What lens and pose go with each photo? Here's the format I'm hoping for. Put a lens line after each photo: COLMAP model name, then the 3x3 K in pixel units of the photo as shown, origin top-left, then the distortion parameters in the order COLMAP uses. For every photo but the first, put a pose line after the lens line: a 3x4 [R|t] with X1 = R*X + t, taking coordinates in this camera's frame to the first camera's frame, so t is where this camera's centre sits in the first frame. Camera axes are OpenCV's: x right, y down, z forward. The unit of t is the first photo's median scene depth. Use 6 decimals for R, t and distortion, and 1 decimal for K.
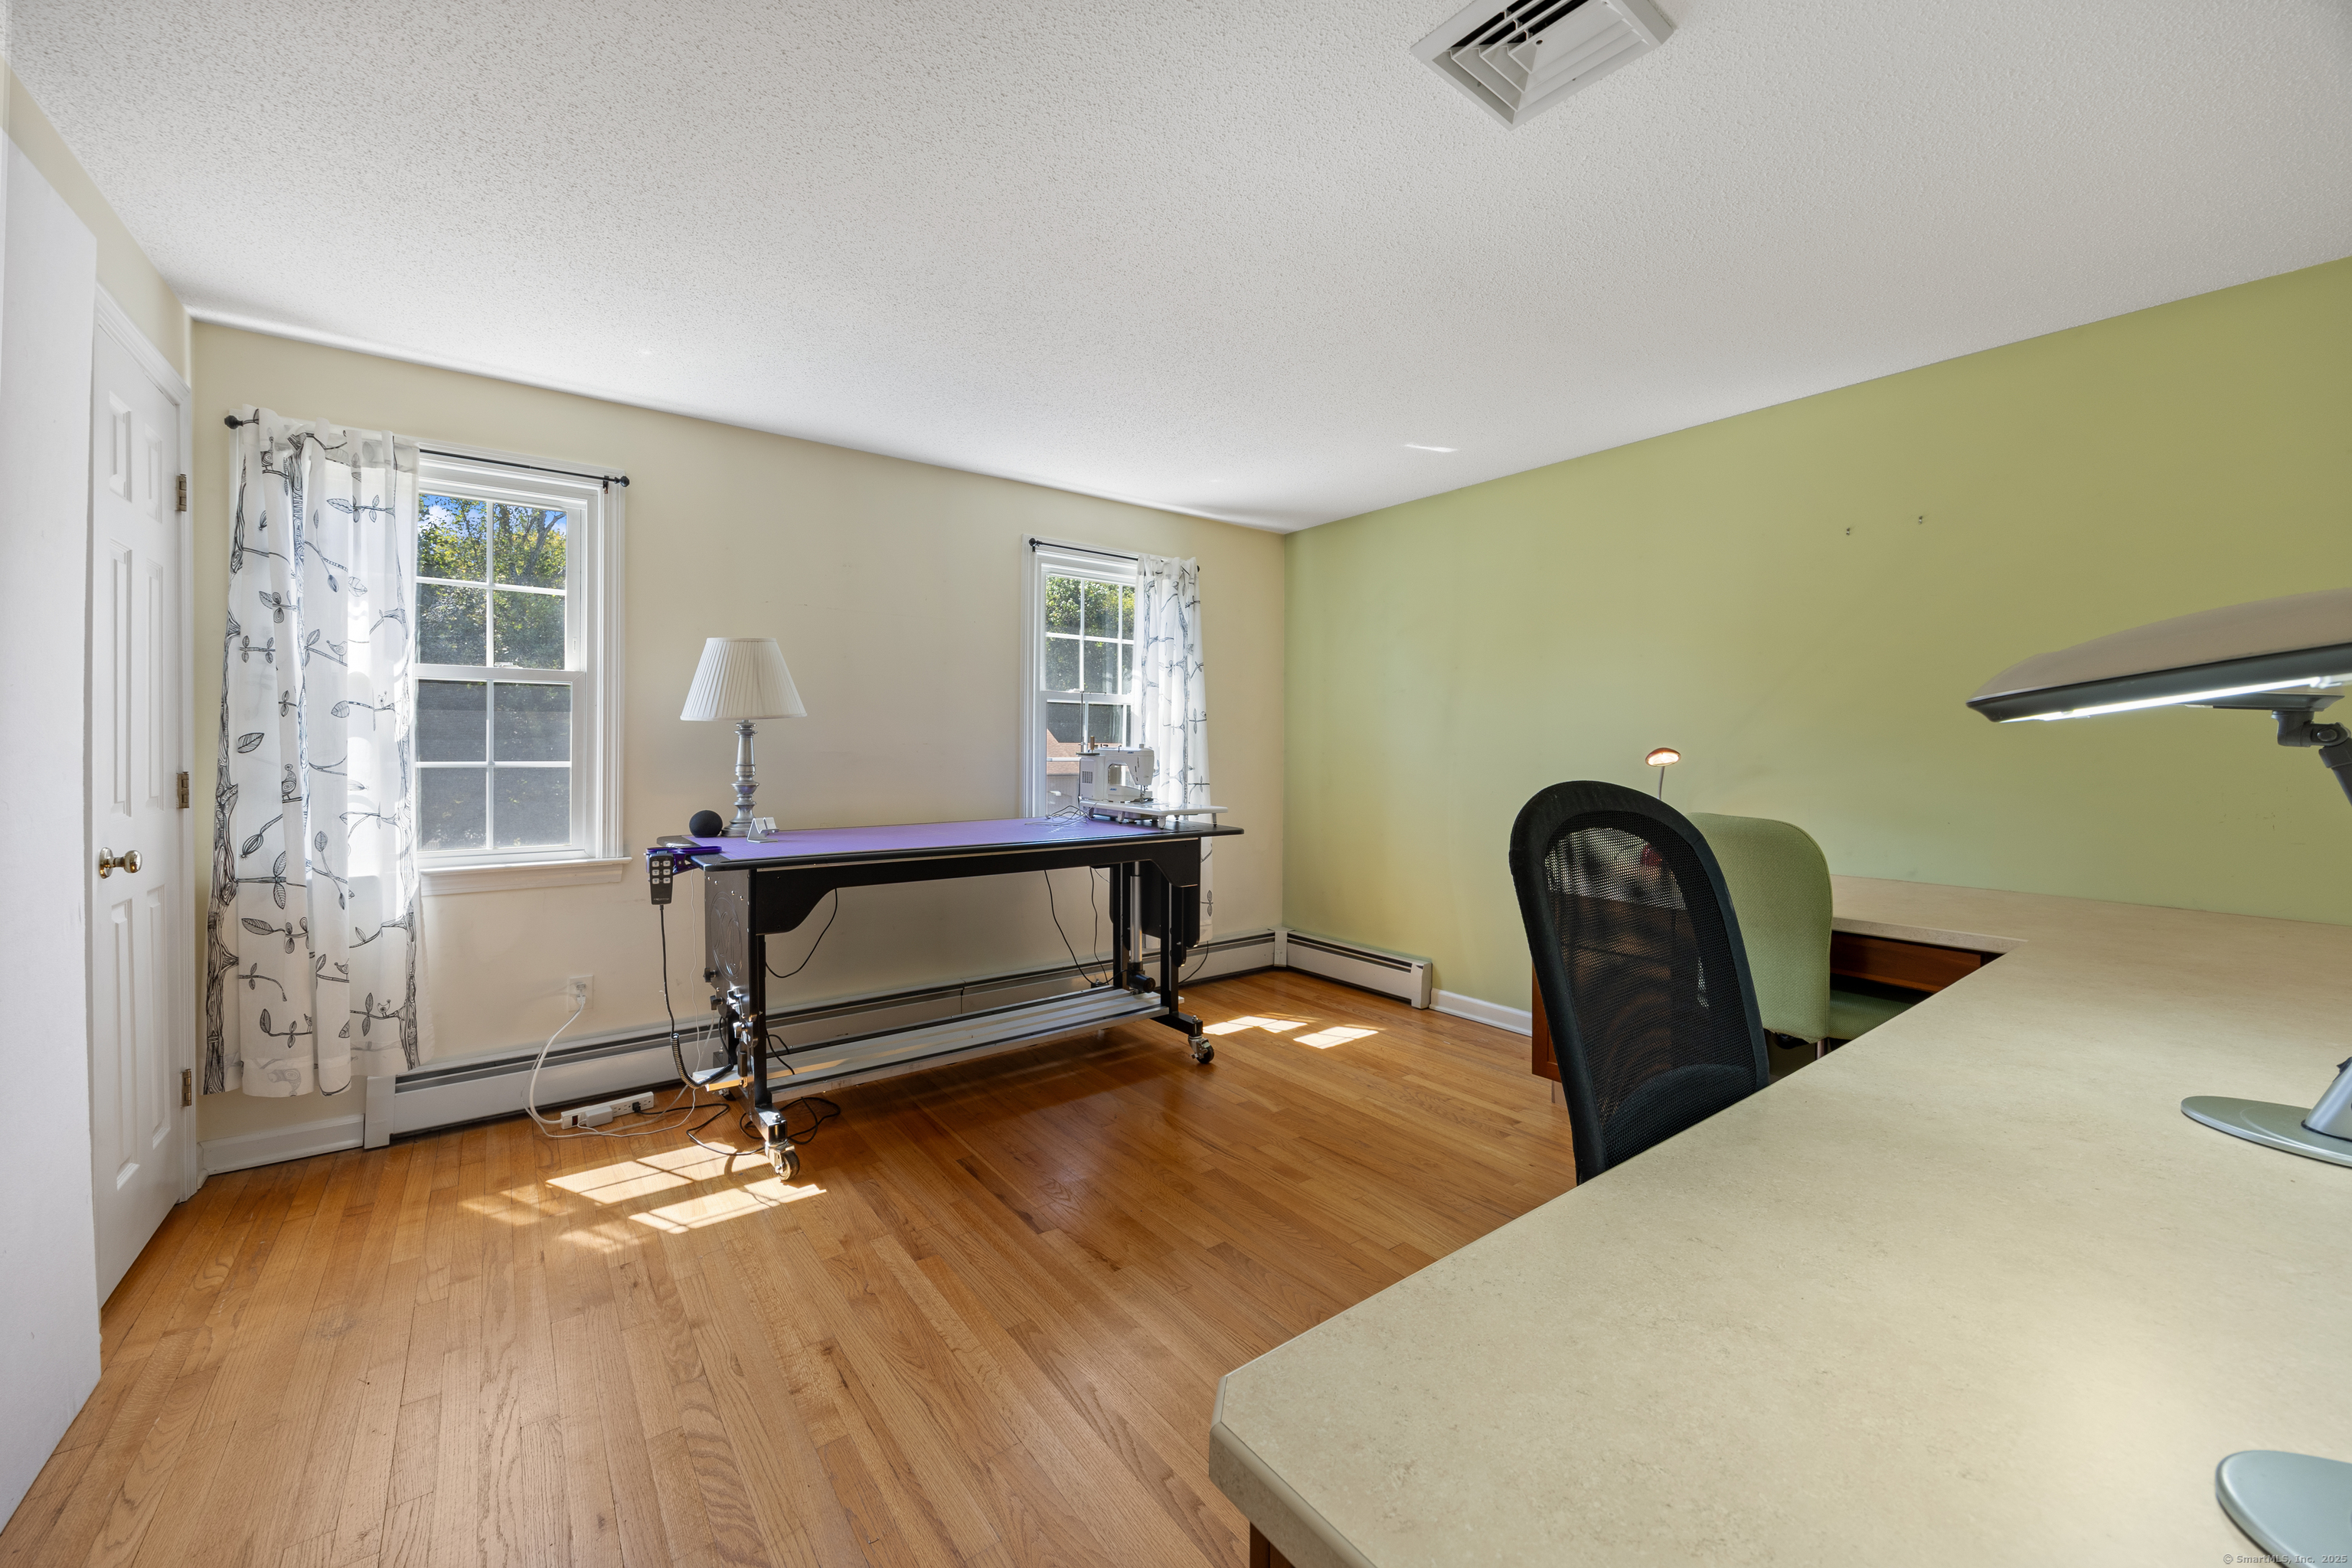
lens RADIAL K [[922.6, 0, 1174.0], [0, 922.6, 736.2], [0, 0, 1]] dist [0.000063, 0.000151]
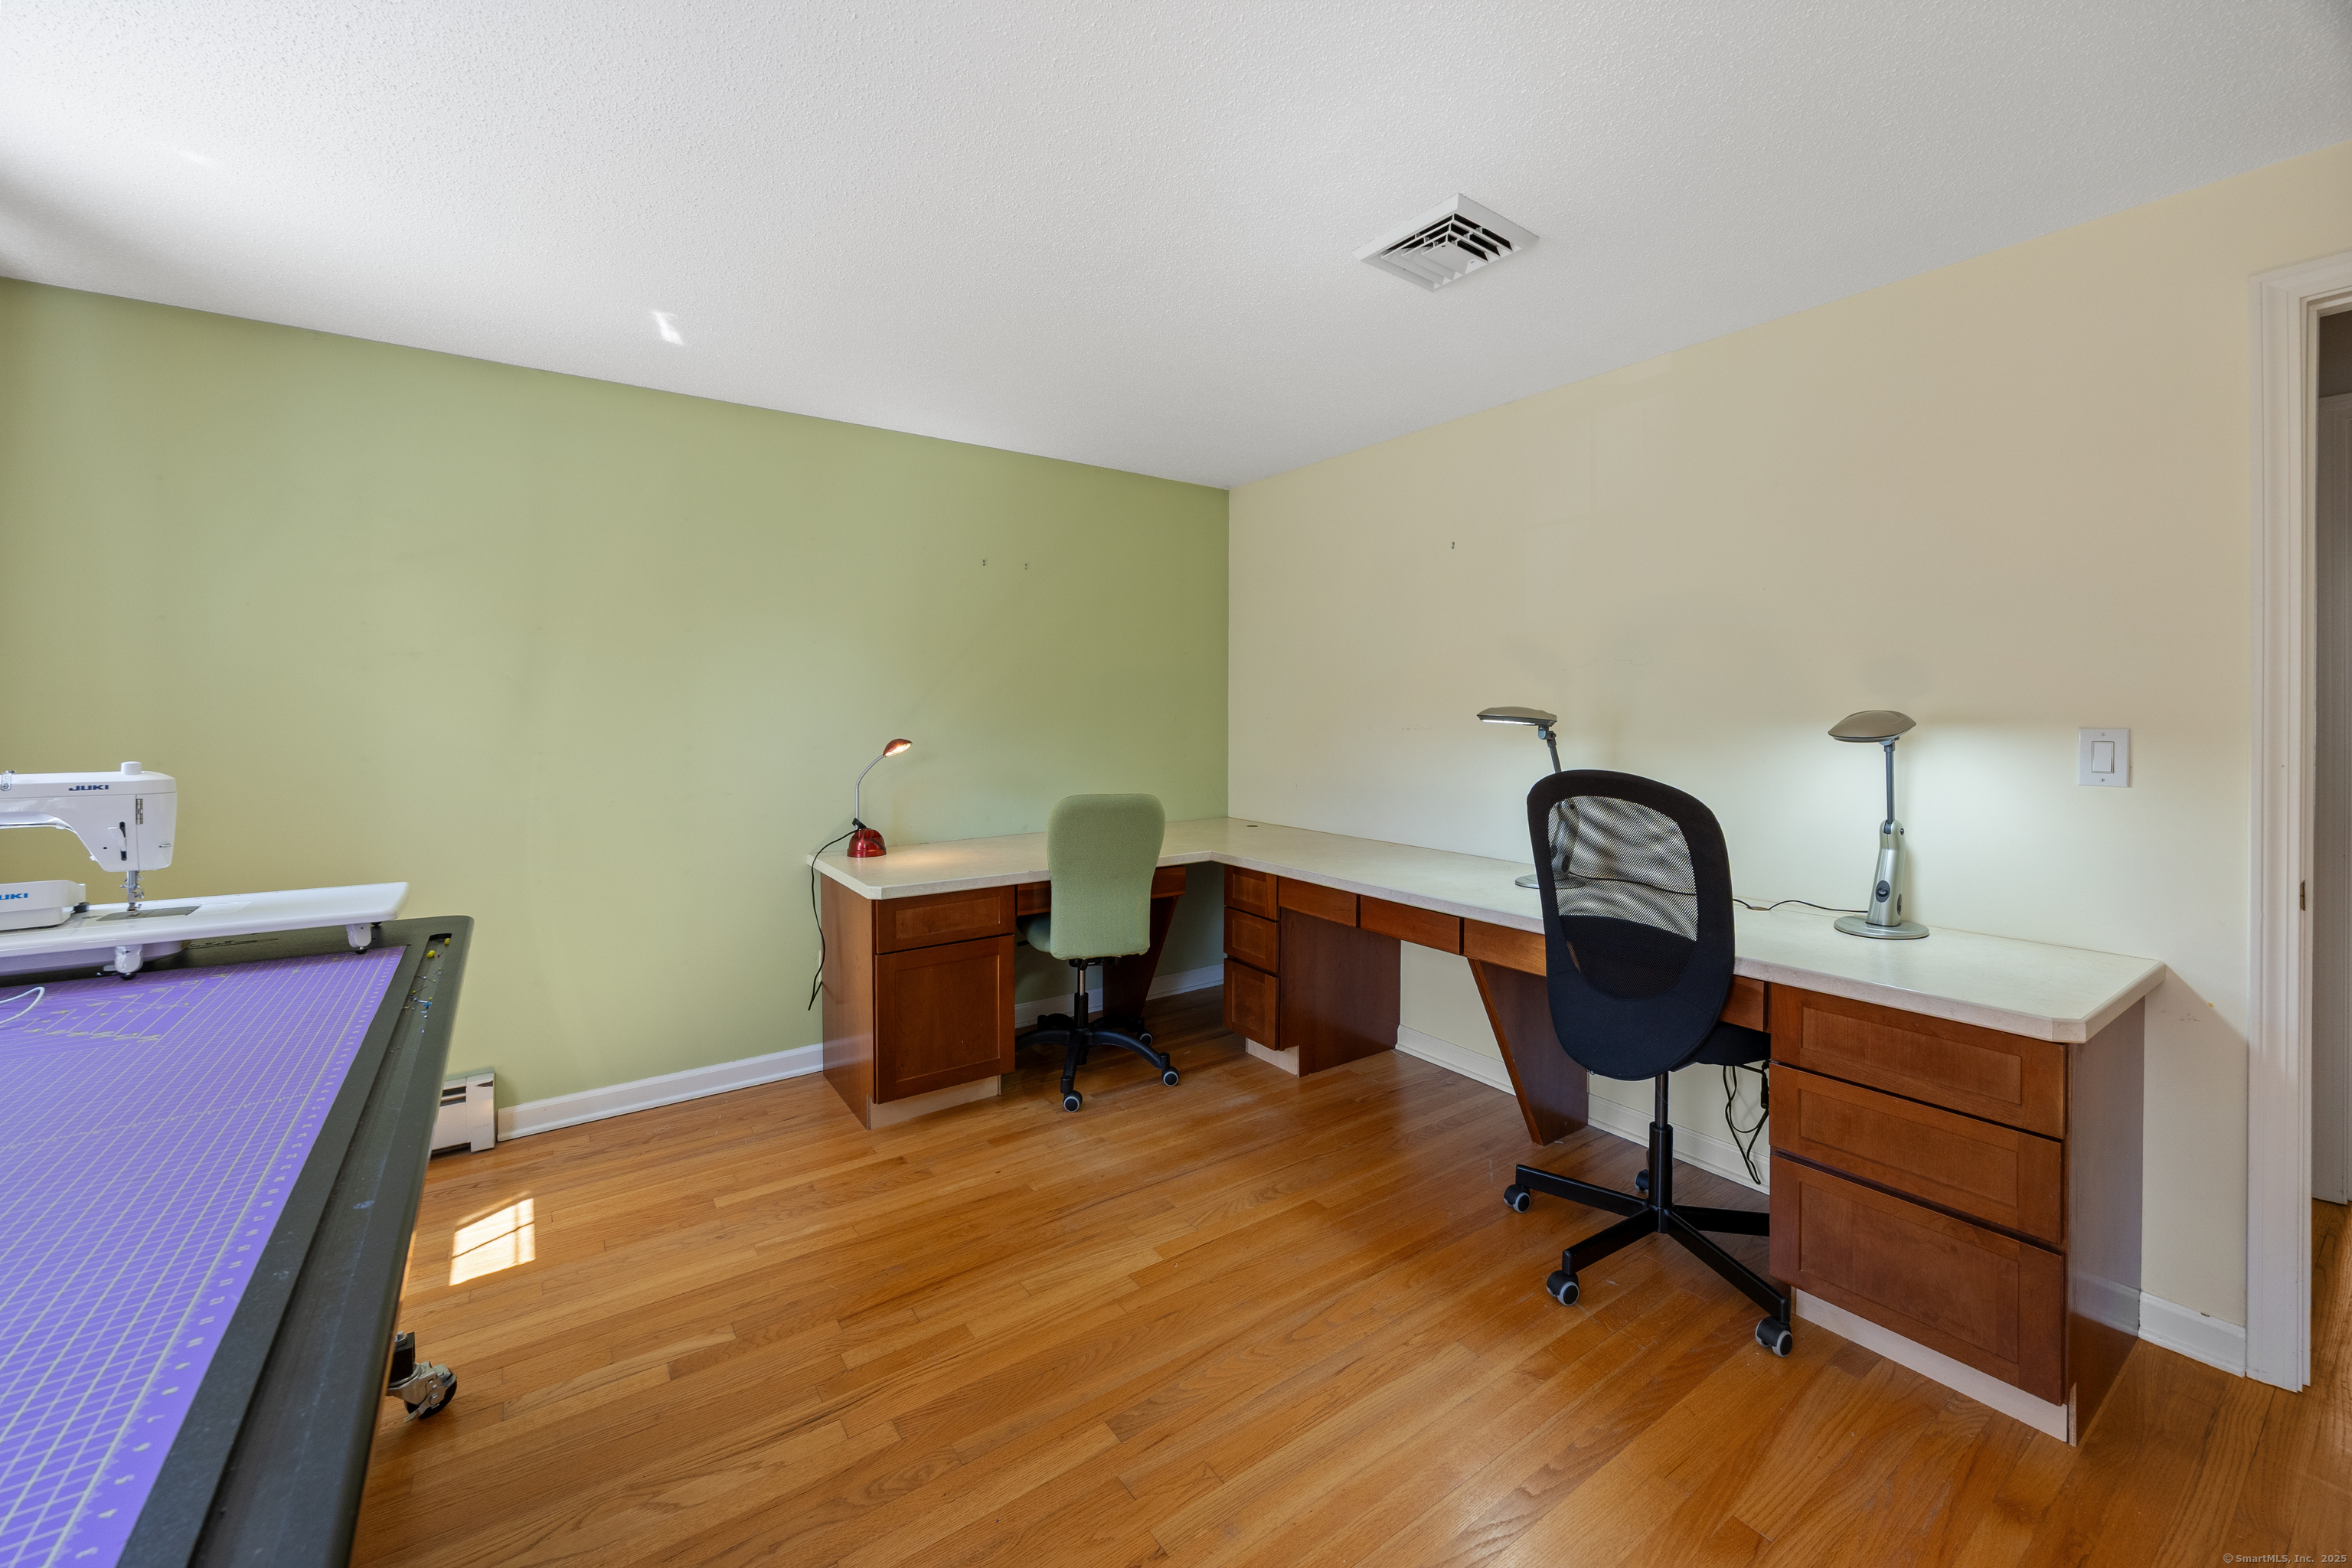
lens RADIAL K [[922.6, 0, 1174.0], [0, 922.6, 736.2], [0, 0, 1]] dist [0.000063, 0.000151]
pose [[0.028899, -0.029119, 0.999158, -0.561764], [-0.005208, 0.999558, 0.029281, -0.028457], [-0.999569, -0.006049, 0.028734, 0.764569]]
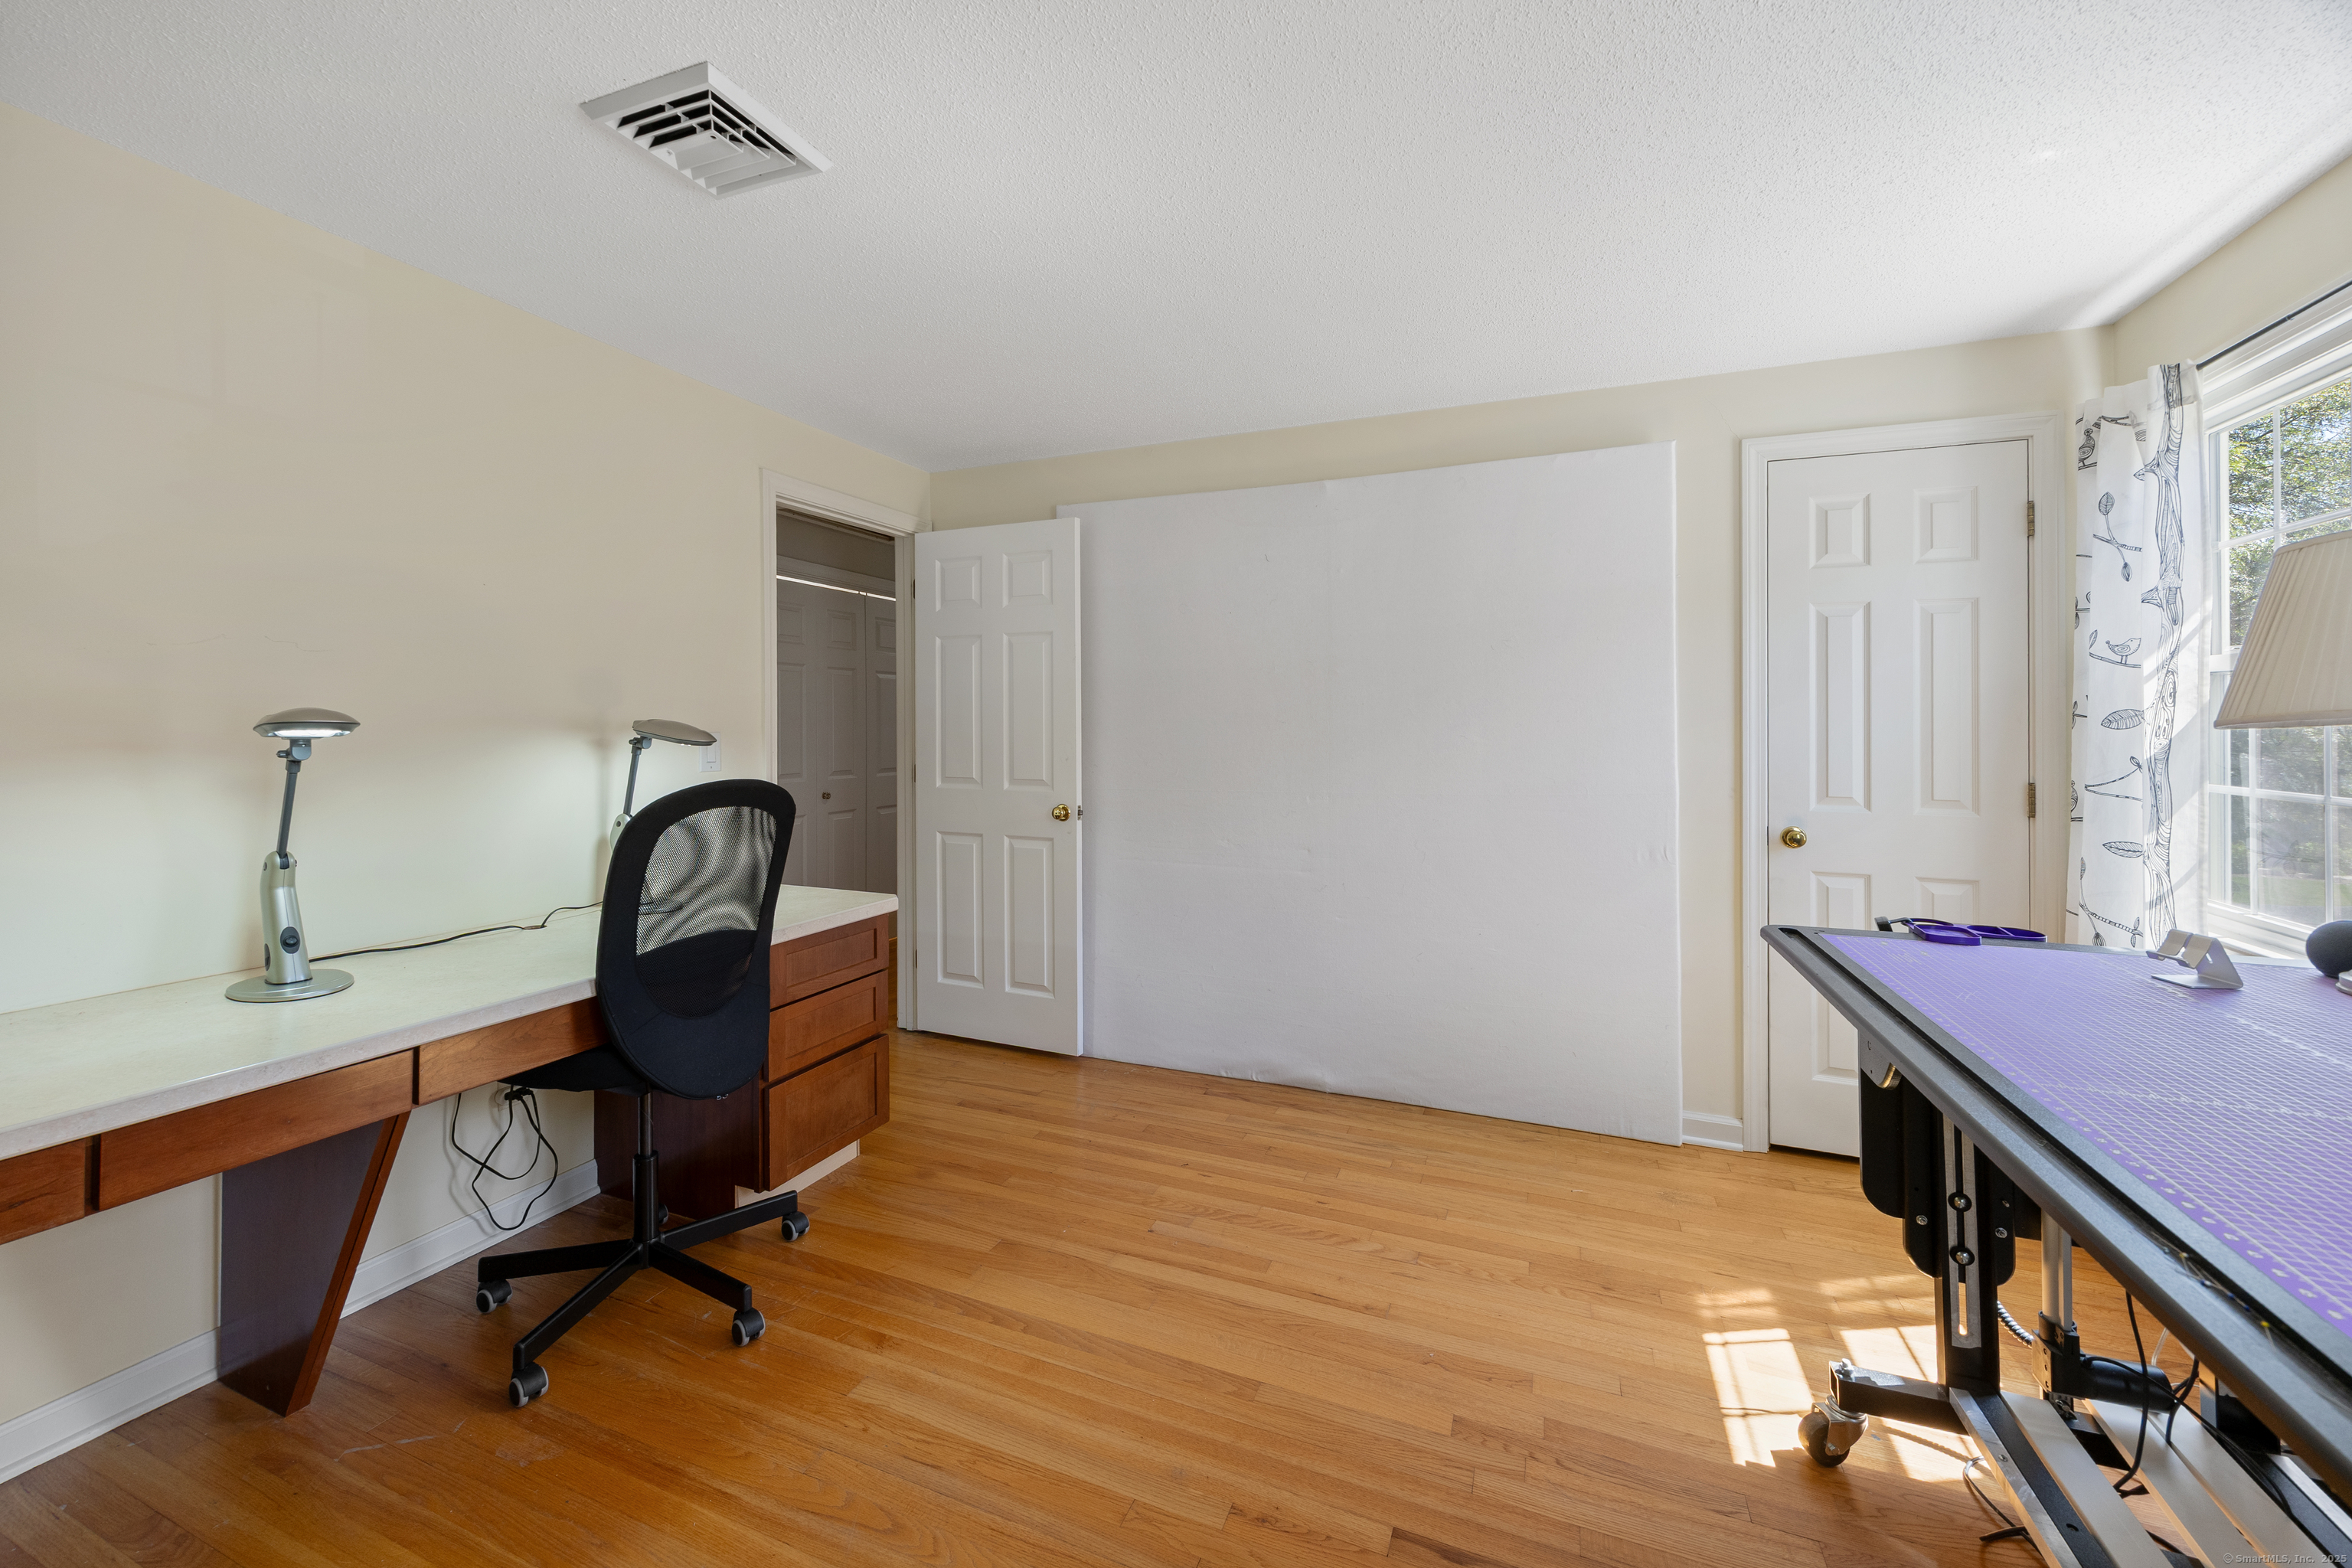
lens RADIAL K [[922.6, 0, 1174.0], [0, 922.6, 736.2], [0, 0, 1]] dist [0.000063, 0.000151]
pose [[-0.857620, 0.002270, -0.514278, 0.267673], [0.001185, 0.999996, 0.002438, -0.015706], [0.514282, 0.001481, -0.857620, 1.243039]]
